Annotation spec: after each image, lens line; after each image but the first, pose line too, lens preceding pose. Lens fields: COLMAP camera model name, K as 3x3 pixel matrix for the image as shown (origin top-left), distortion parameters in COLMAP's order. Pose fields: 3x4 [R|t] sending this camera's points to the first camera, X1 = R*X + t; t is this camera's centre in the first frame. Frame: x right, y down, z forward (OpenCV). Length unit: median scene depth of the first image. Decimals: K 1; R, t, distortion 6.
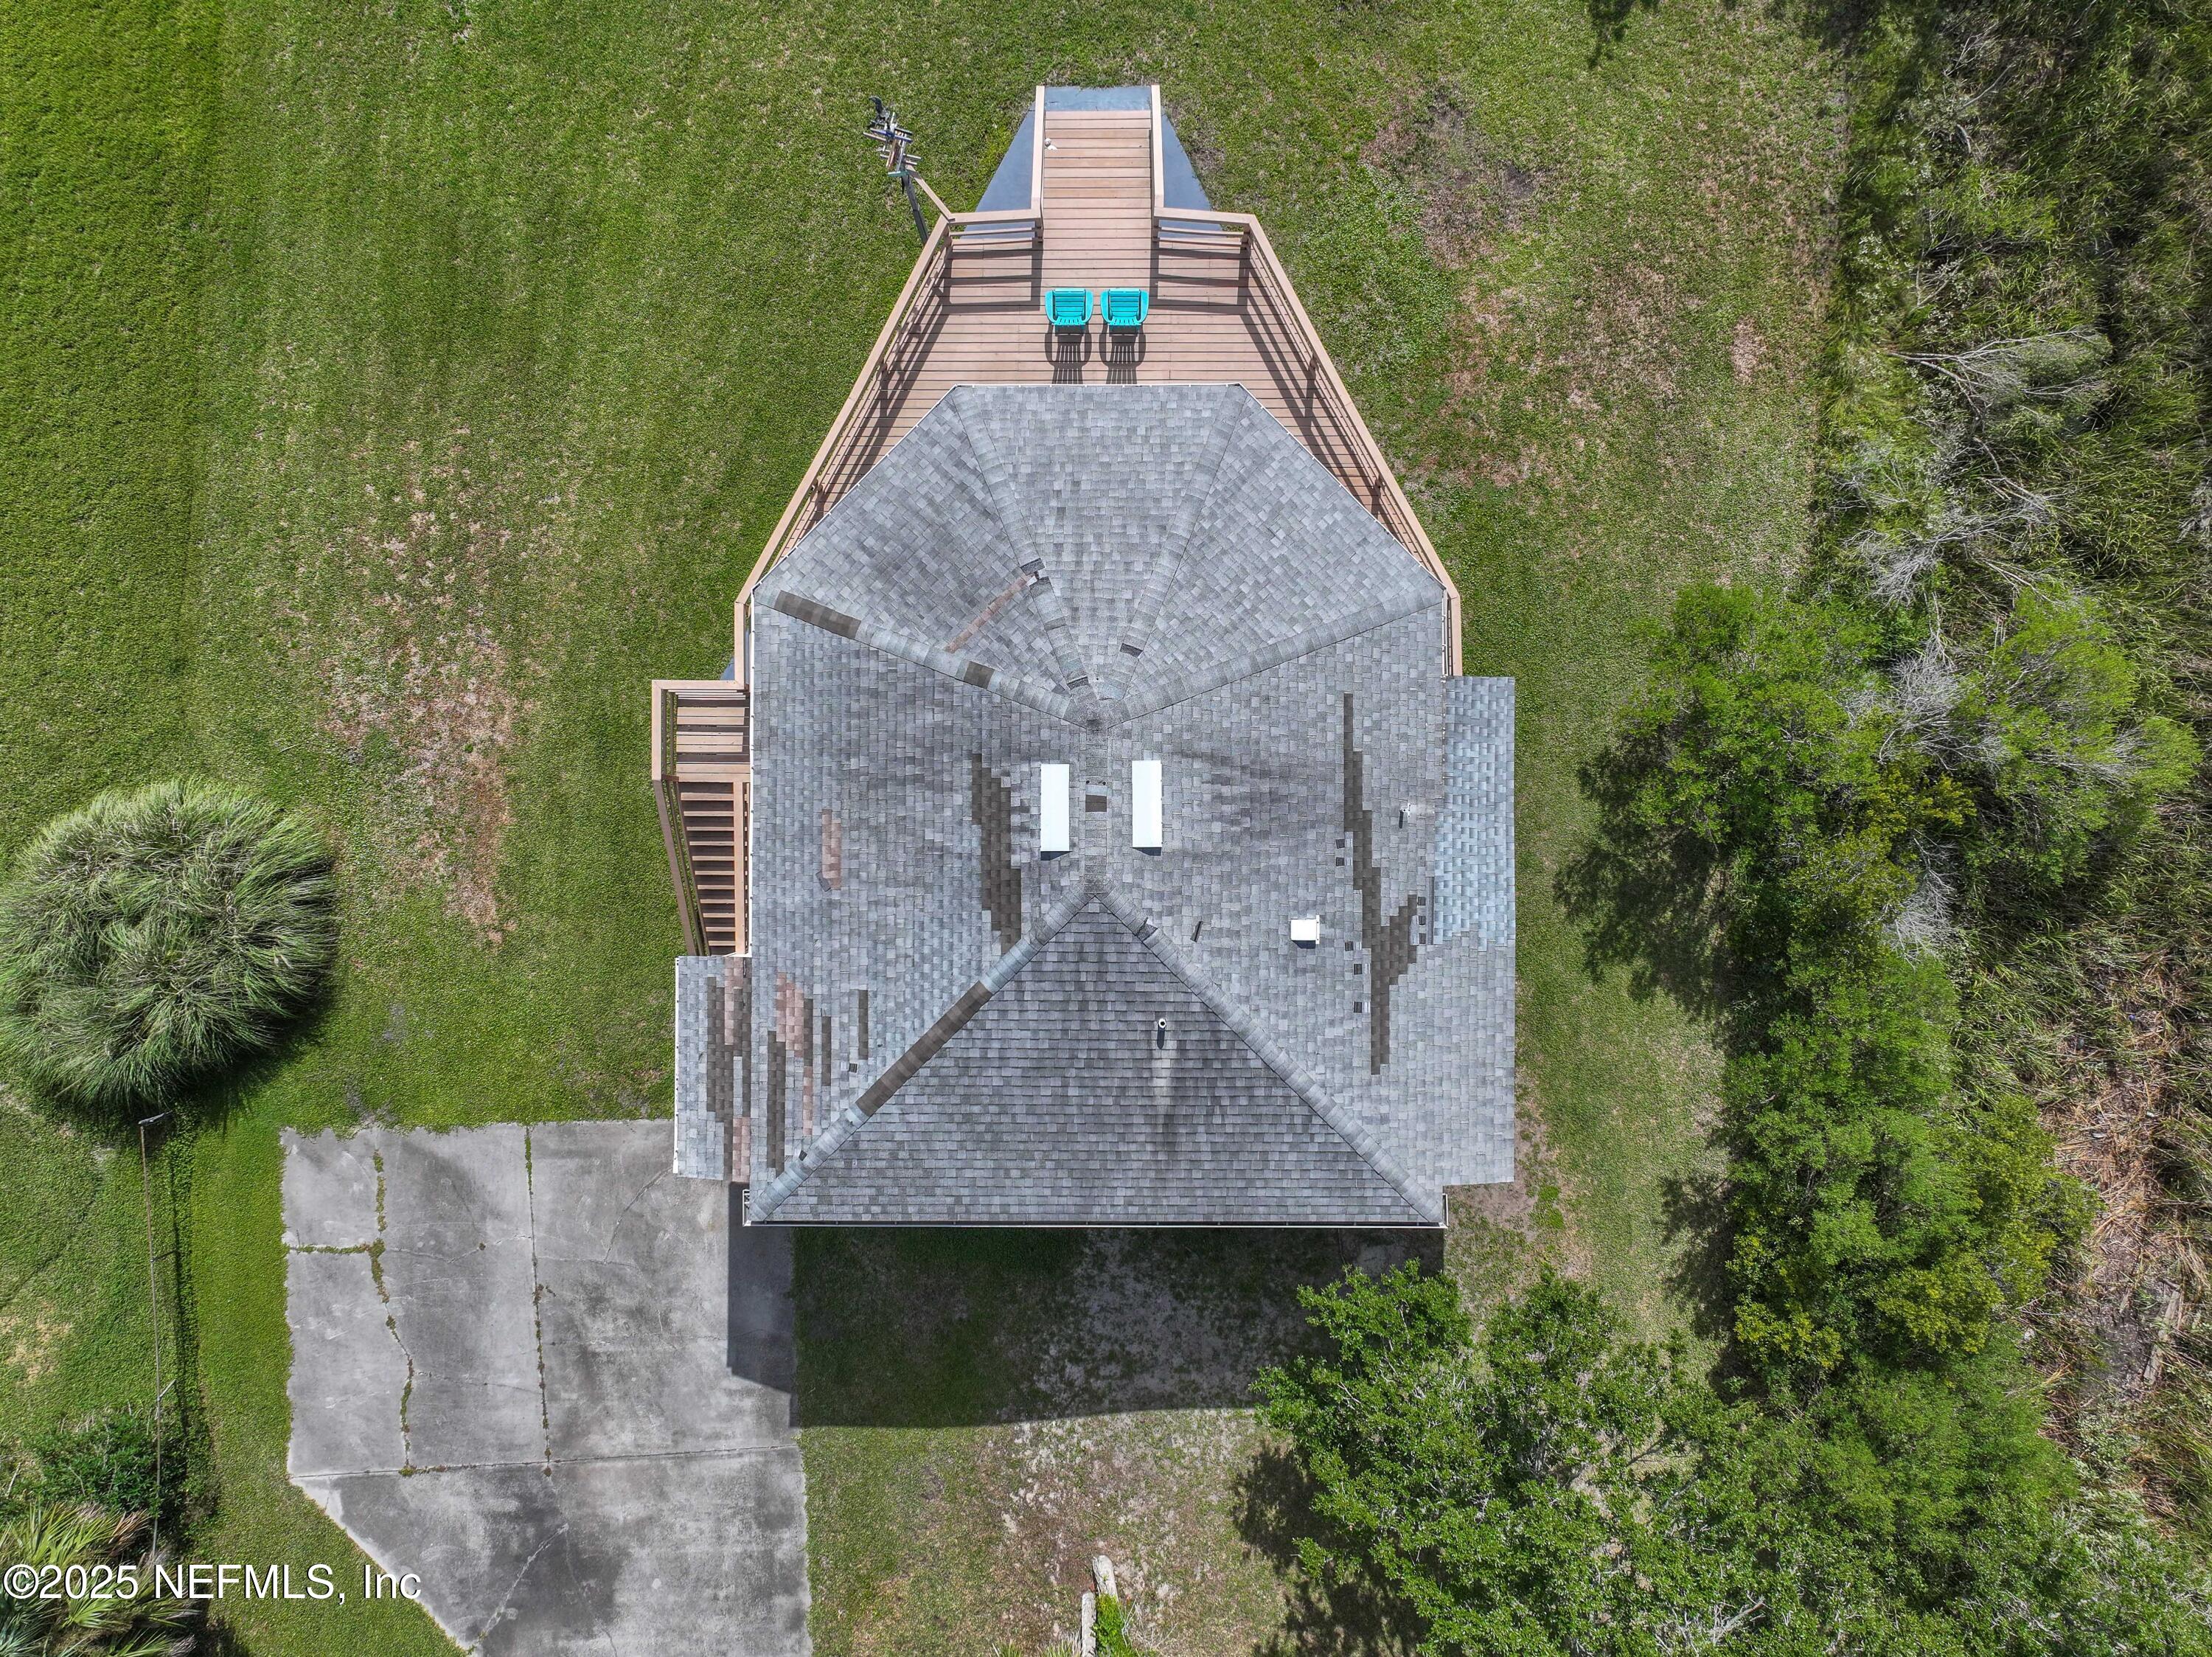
lens RADIAL K [[1546.3, 0, 1103.5], [0, 1546.3, 823.8], [0, 0, 1]] dist [-0.000453, -0.000621]
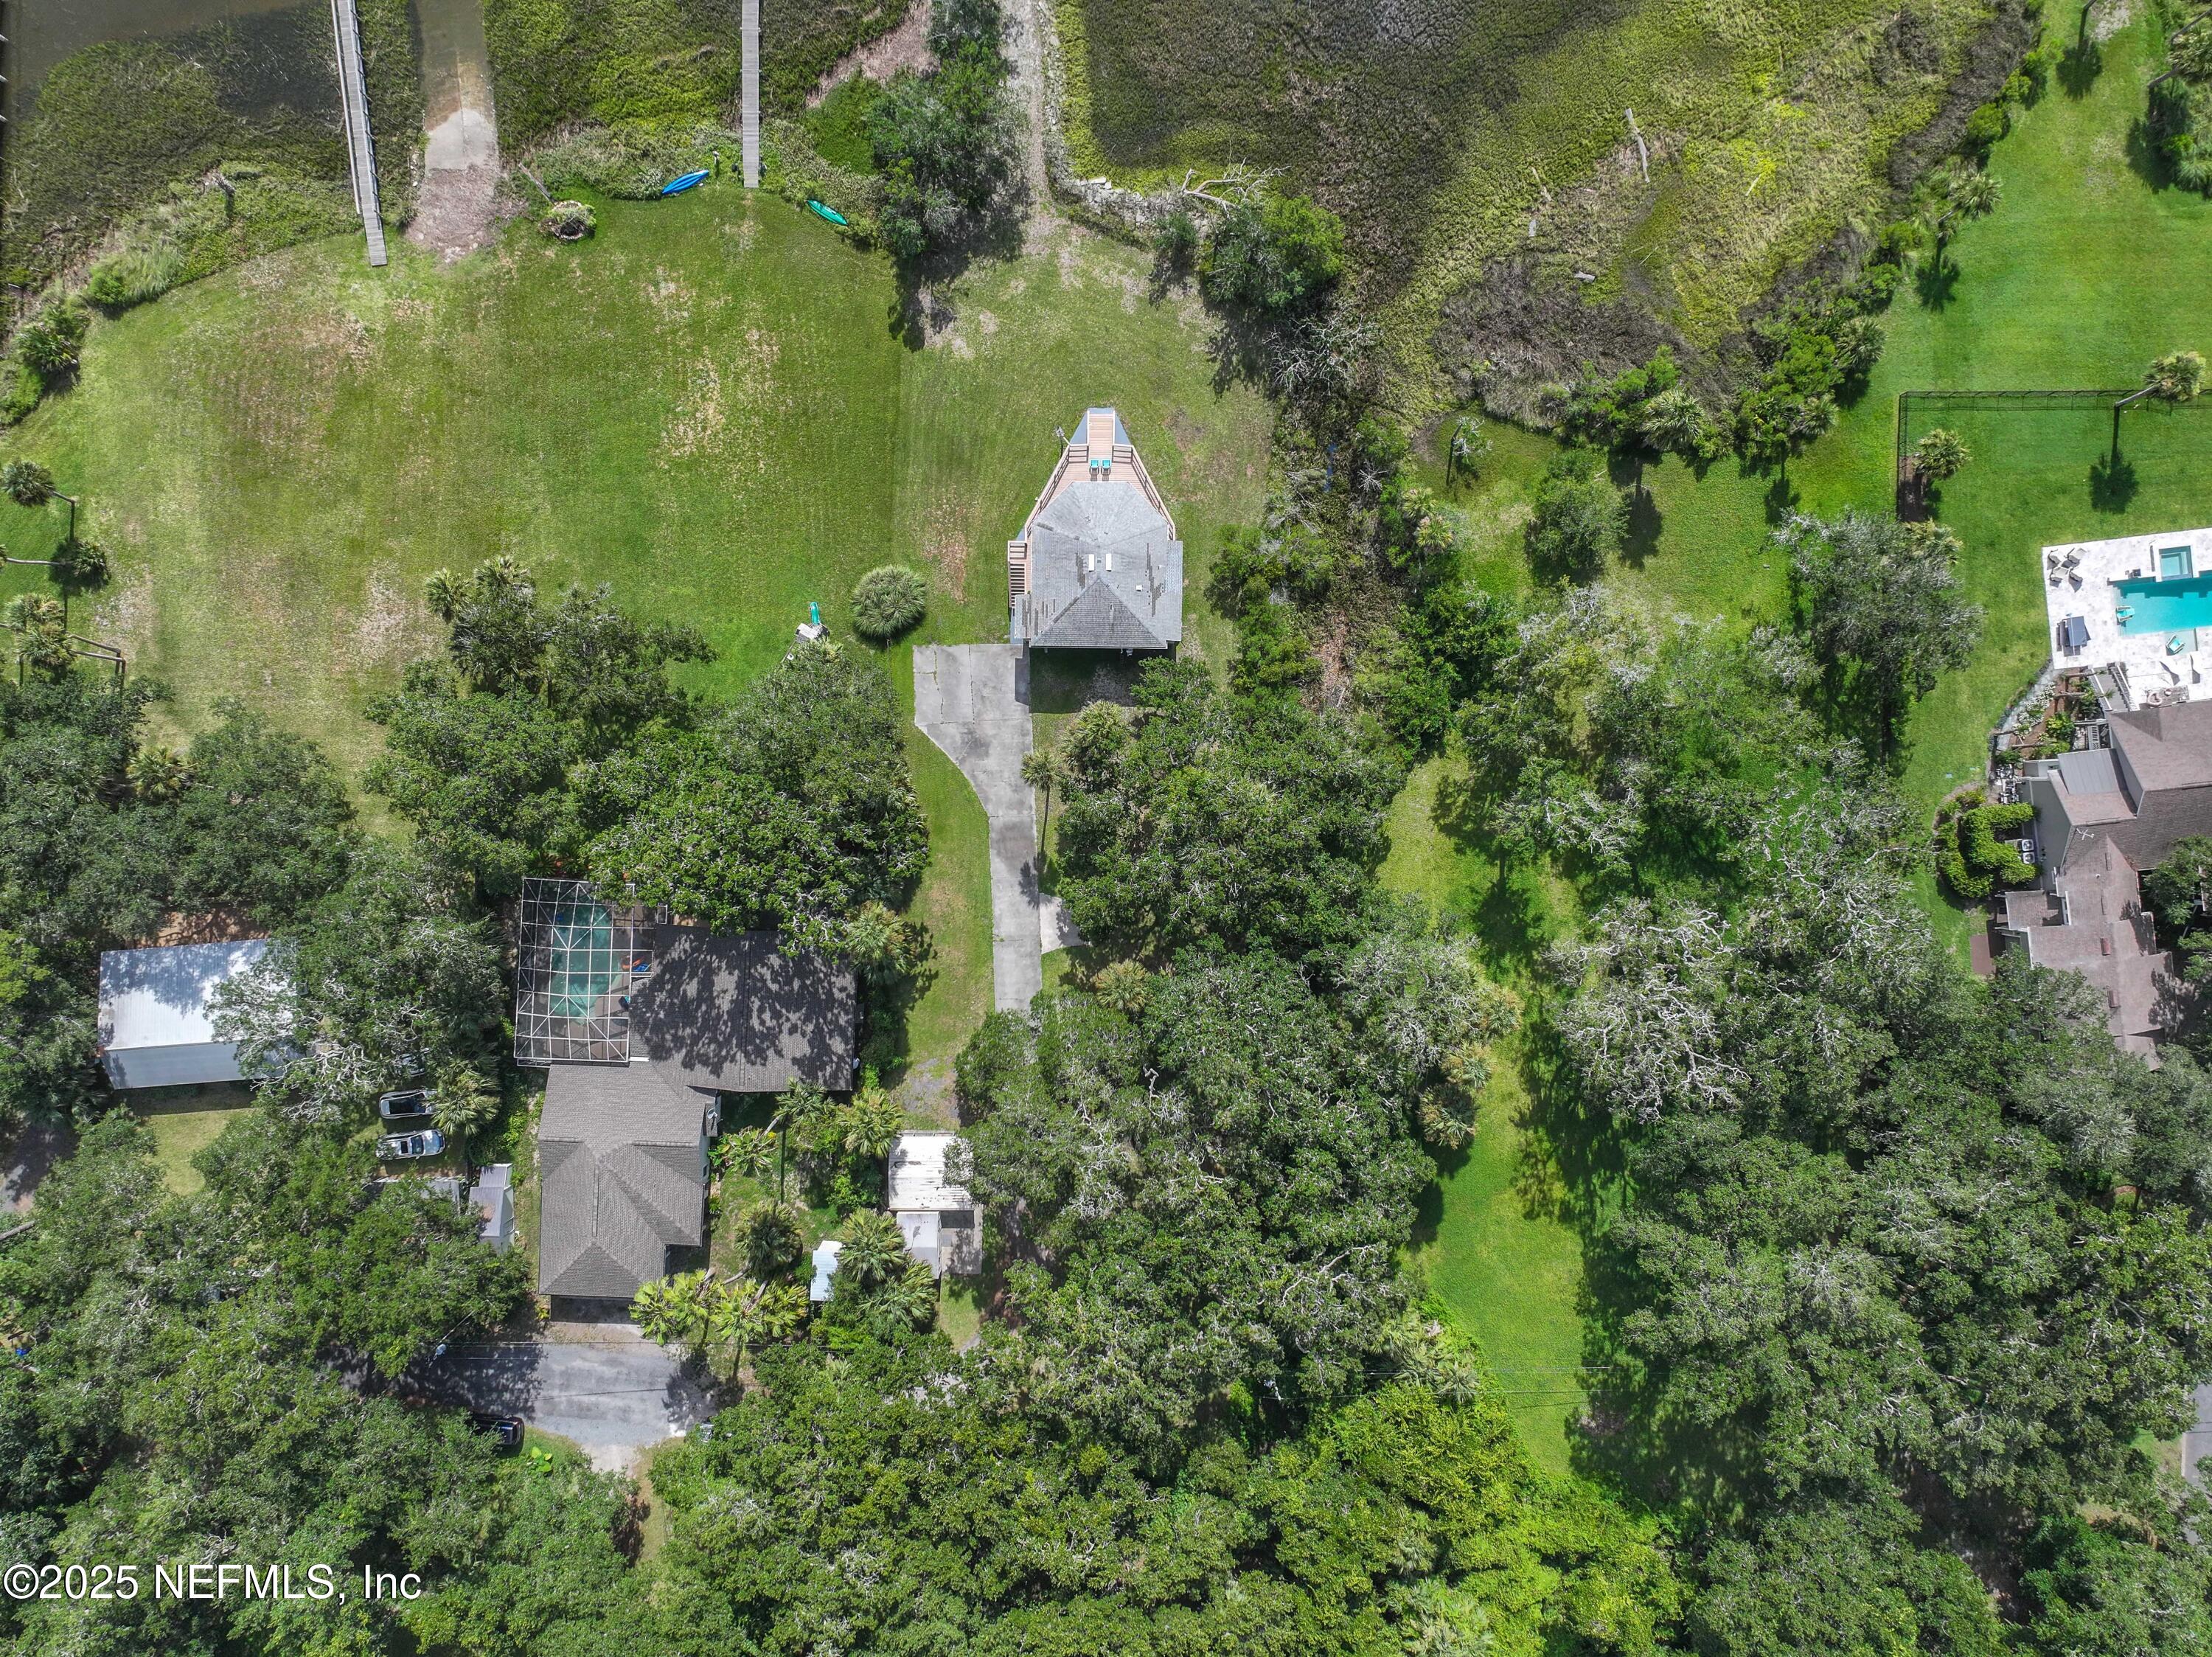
lens RADIAL K [[1546.3, 0, 1107.5], [0, 1546.3, 832.8], [0, 0, 1]] dist [-0.000453, -0.000621]
pose [[0.999948, 0.009987, 0.001840, 0.018299], [-0.010027, 0.999687, 0.022939, 0.627735], [-0.001610, -0.022956, 0.999735, -3.432260]]
